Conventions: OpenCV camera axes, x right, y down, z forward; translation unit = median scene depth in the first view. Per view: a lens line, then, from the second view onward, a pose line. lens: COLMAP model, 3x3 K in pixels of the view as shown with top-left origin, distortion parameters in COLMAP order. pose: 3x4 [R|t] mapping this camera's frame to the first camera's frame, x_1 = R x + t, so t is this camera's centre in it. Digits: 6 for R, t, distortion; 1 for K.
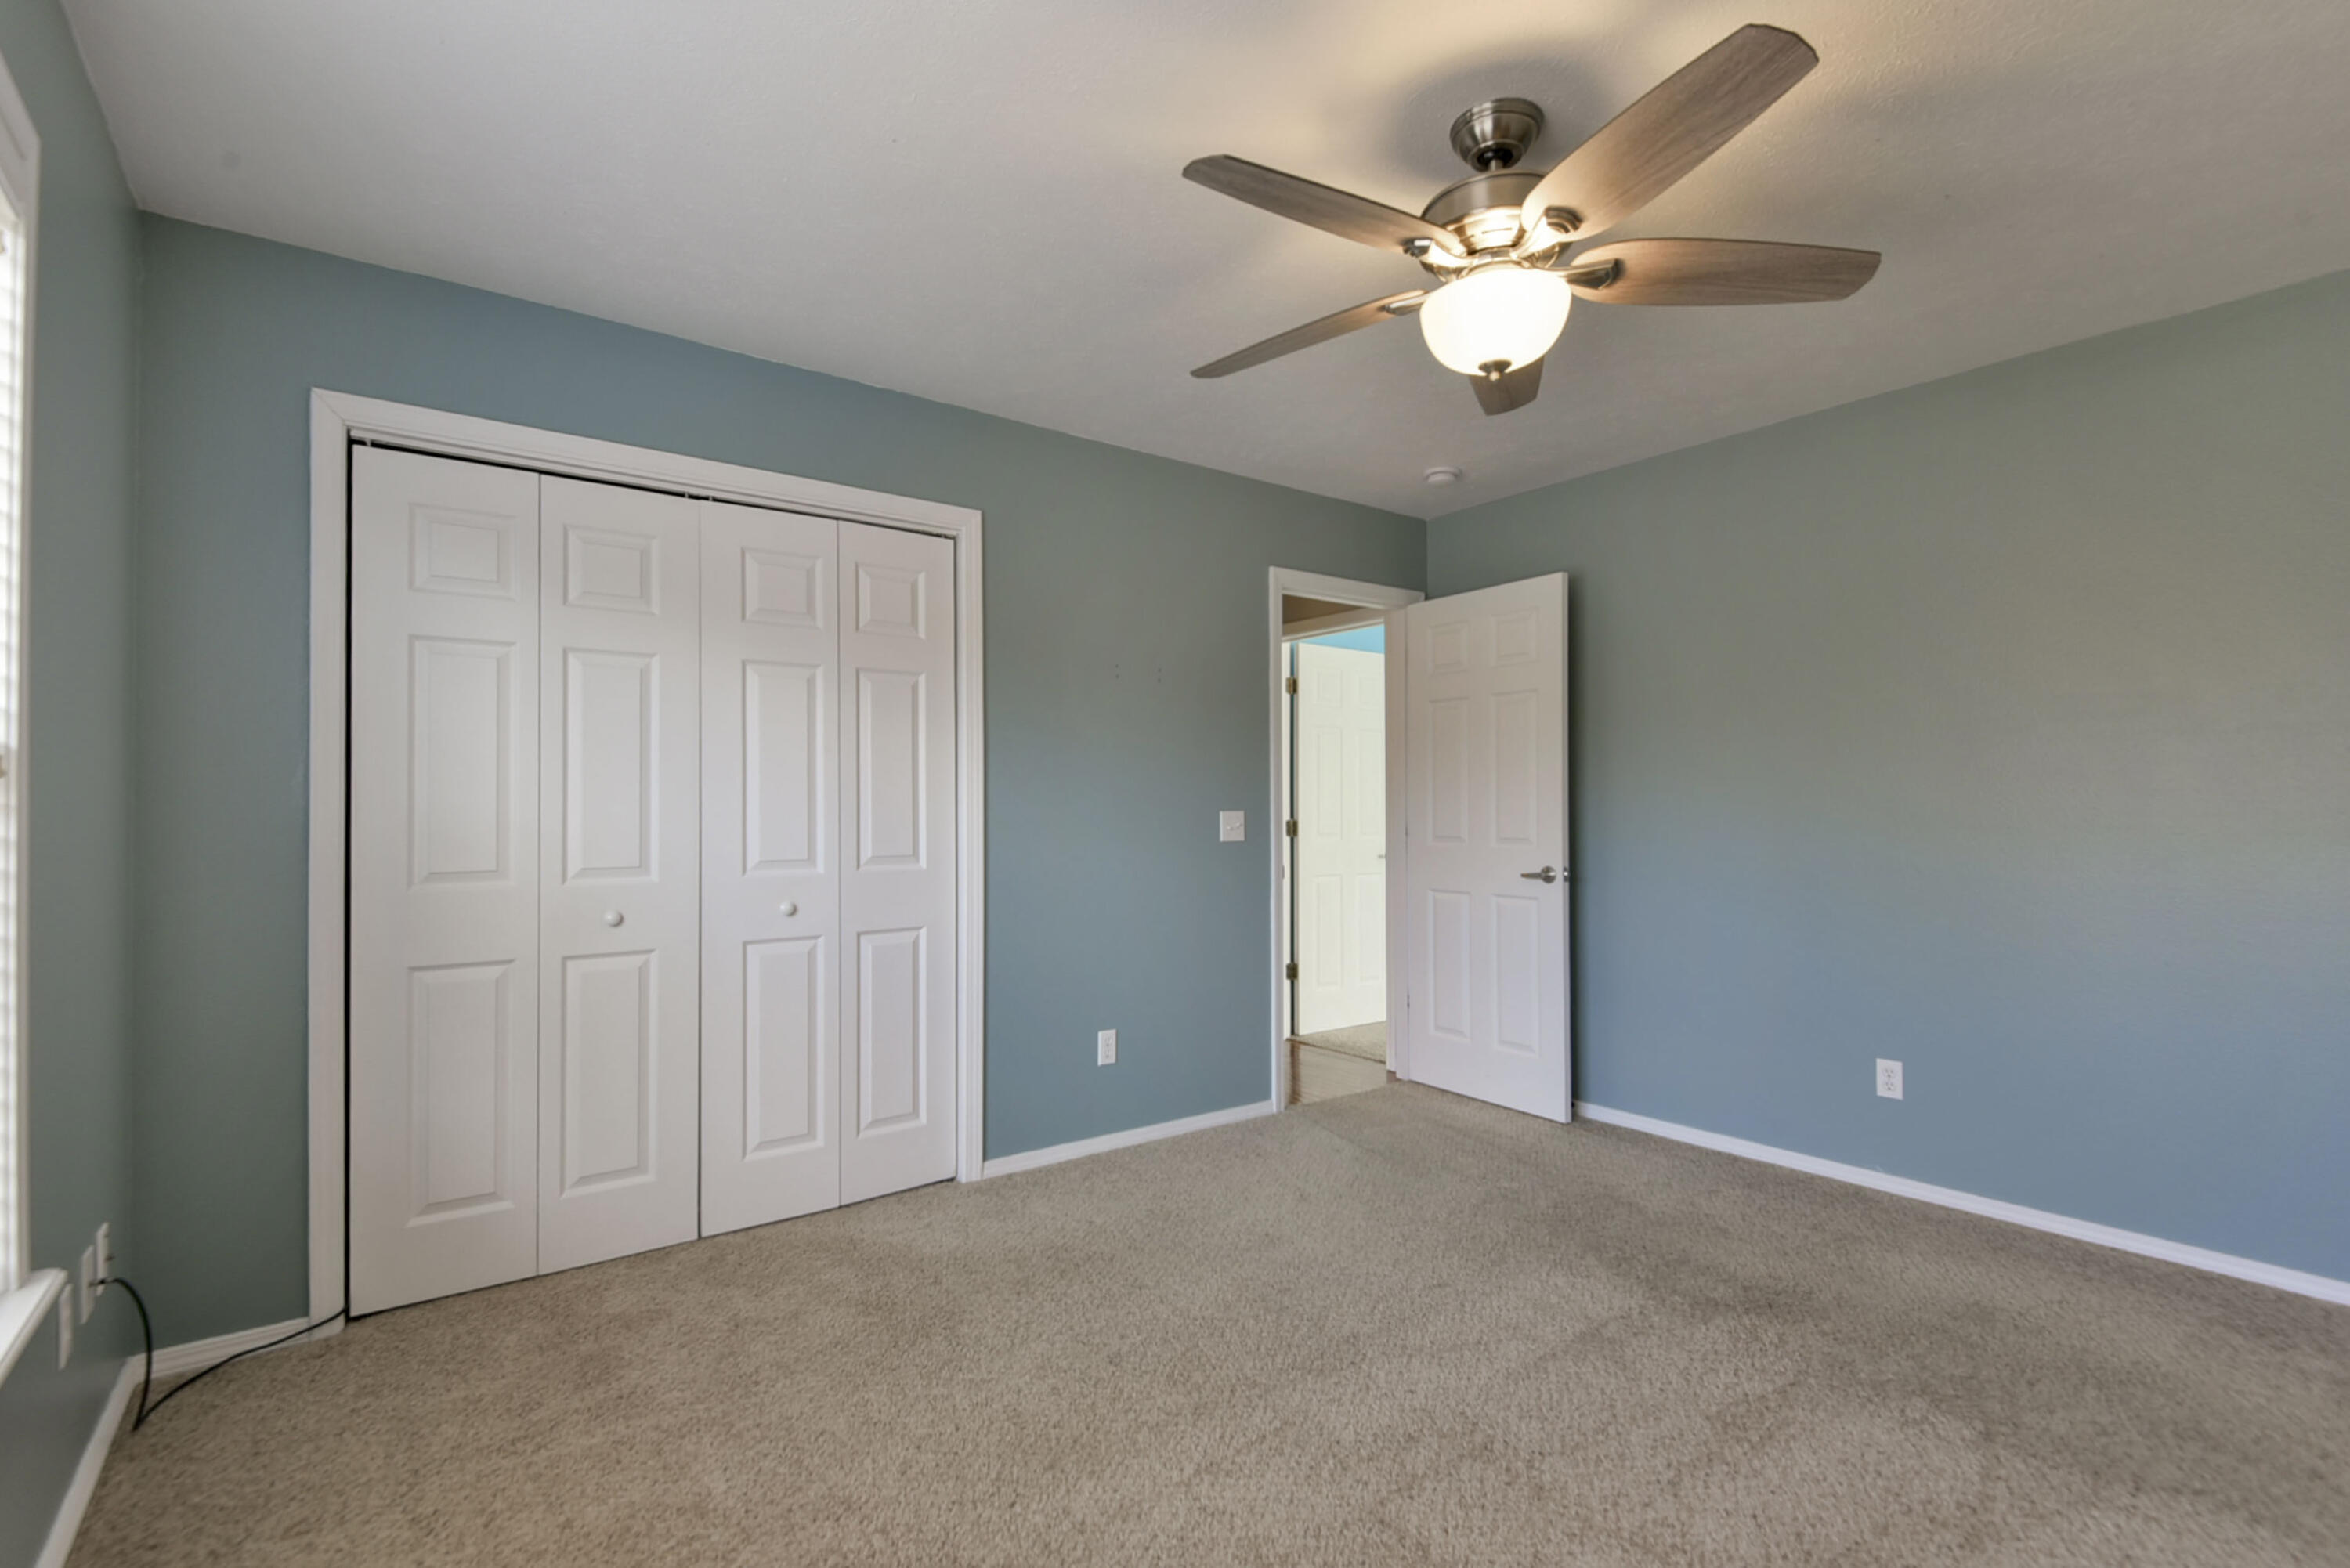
lens RADIAL K [[1110.5, 0, 1175.0], [0, 1110.5, 784.0], [0, 0, 1]] dist [-0.001088, -0.000322]
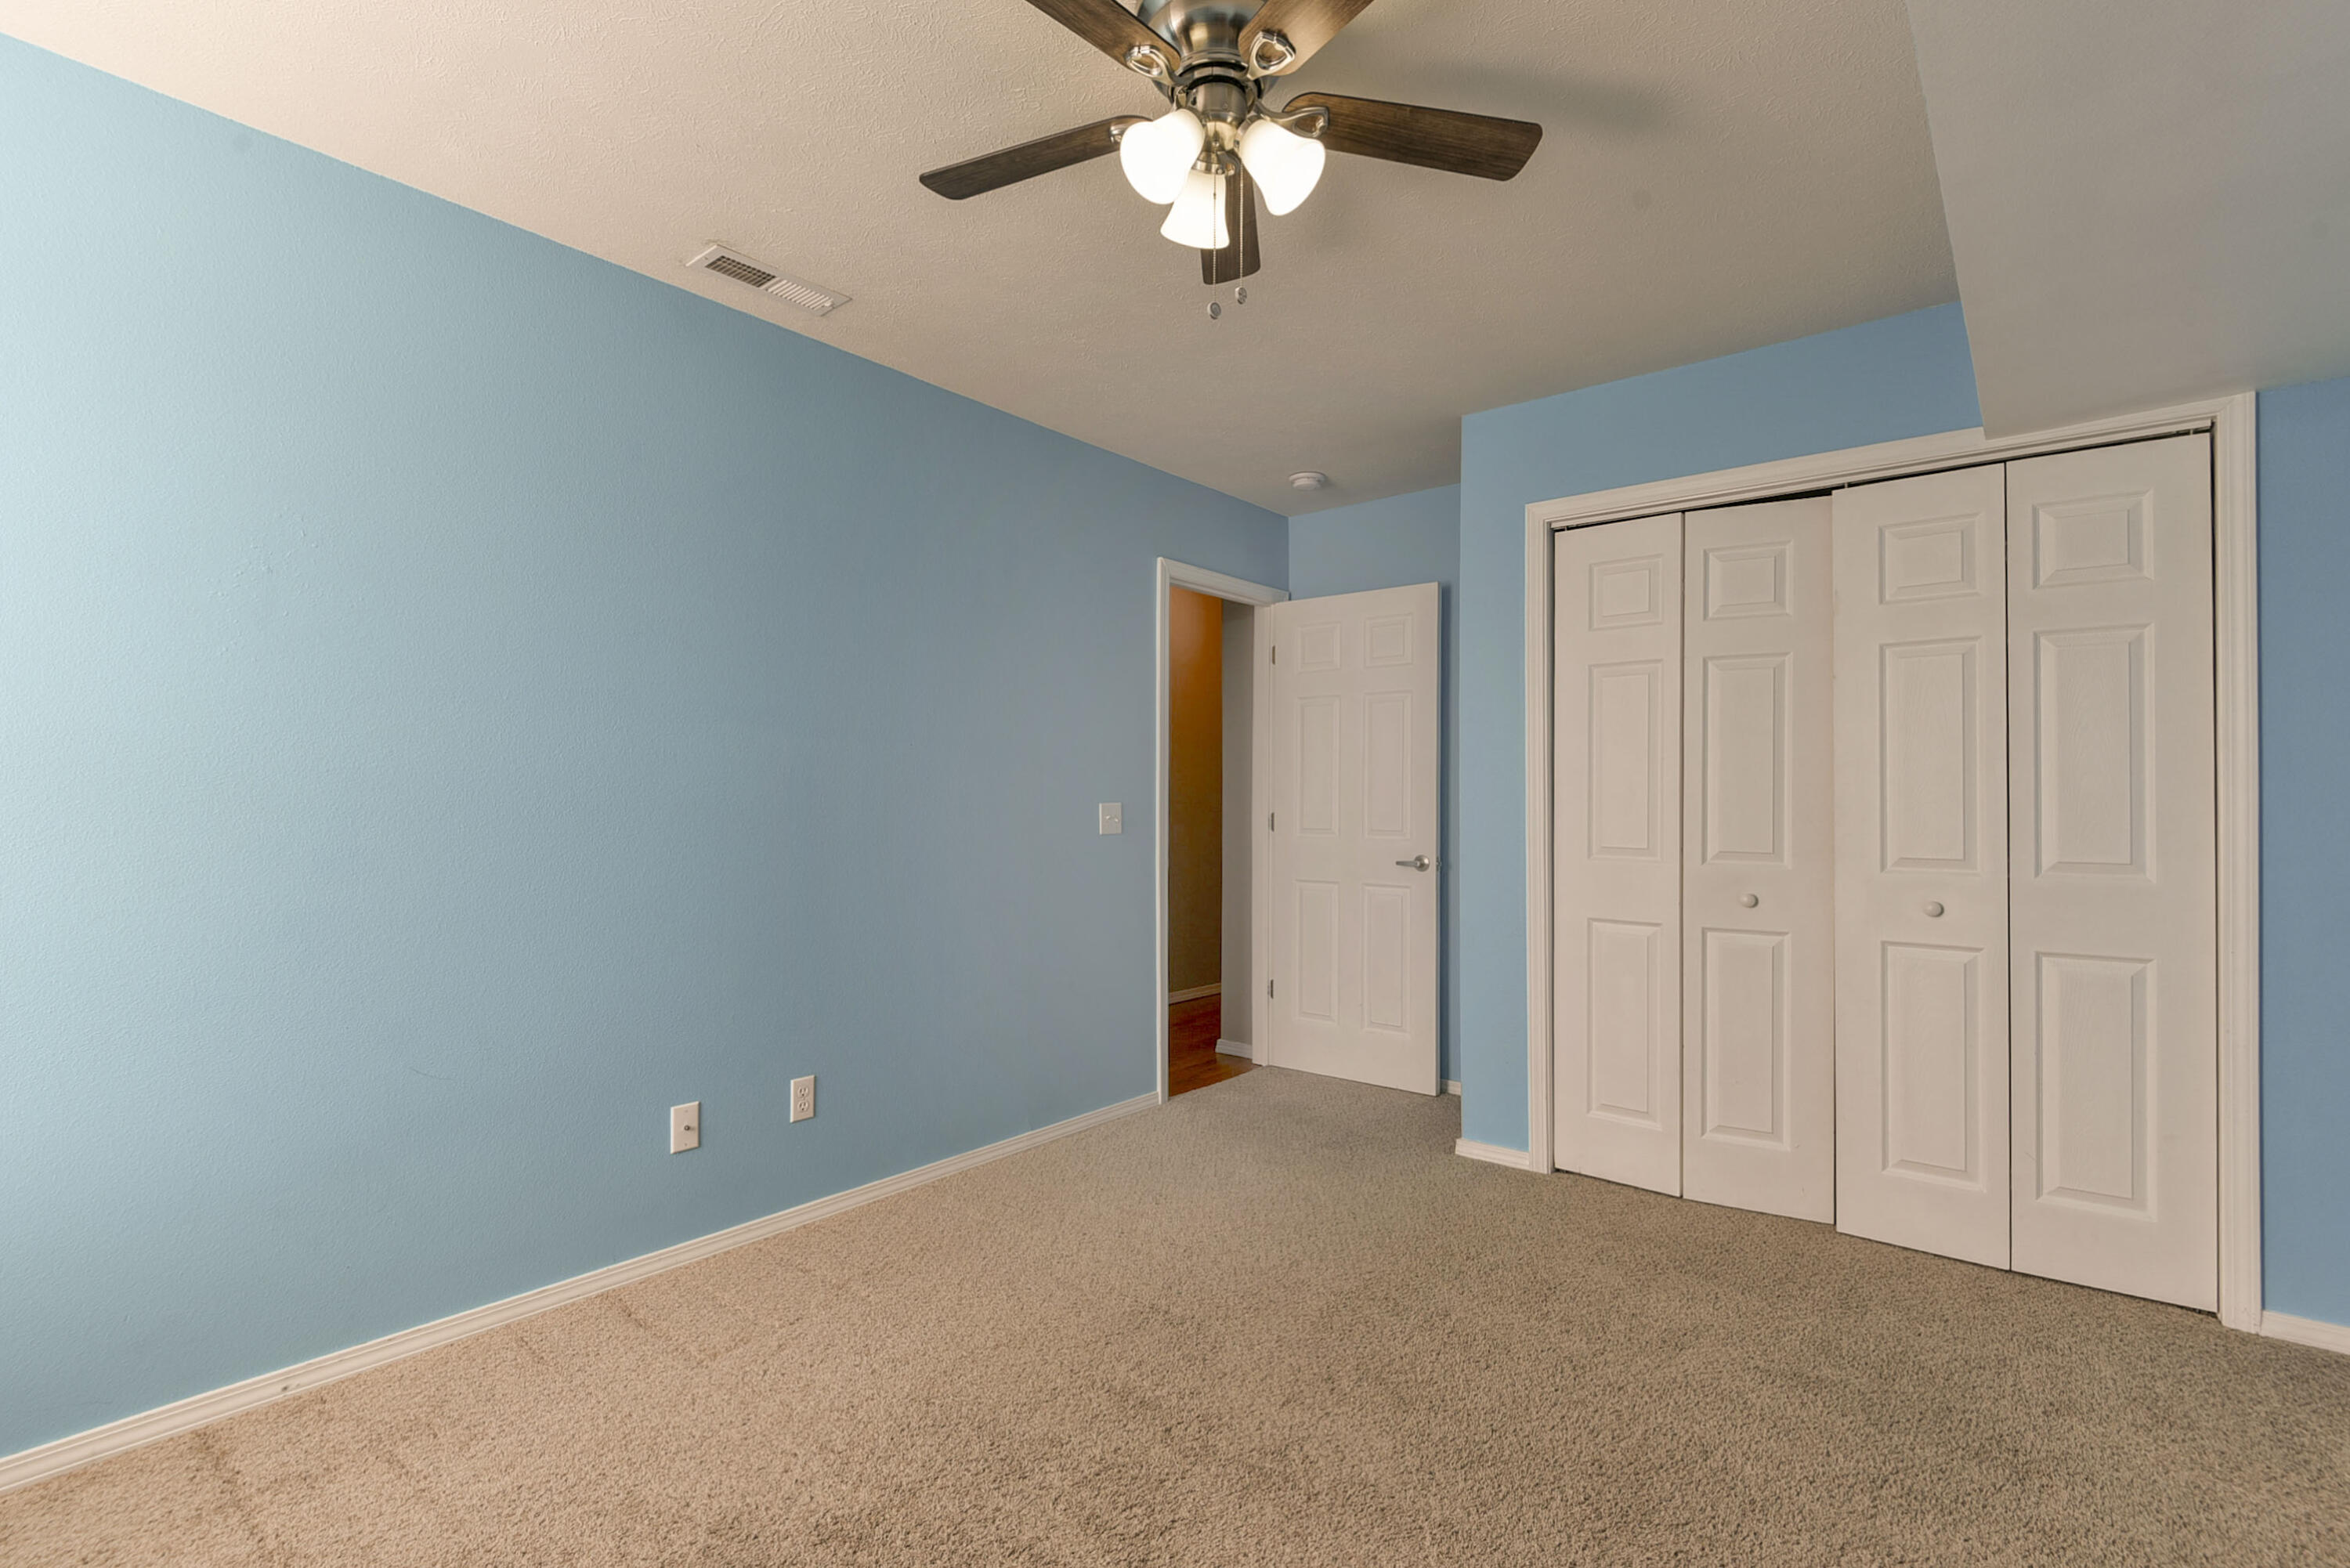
lens RADIAL K [[1104.5, 0, 1182.7], [0, 1104.5, 804.0], [0, 0, 1]] dist [0.000959, -0.000331]
pose [[0.177579, 0.011889, -0.984035, 0.463871], [0.008804, 0.999868, 0.013669, 0.007662], [0.984067, -0.011090, 0.177451, 0.254105]]
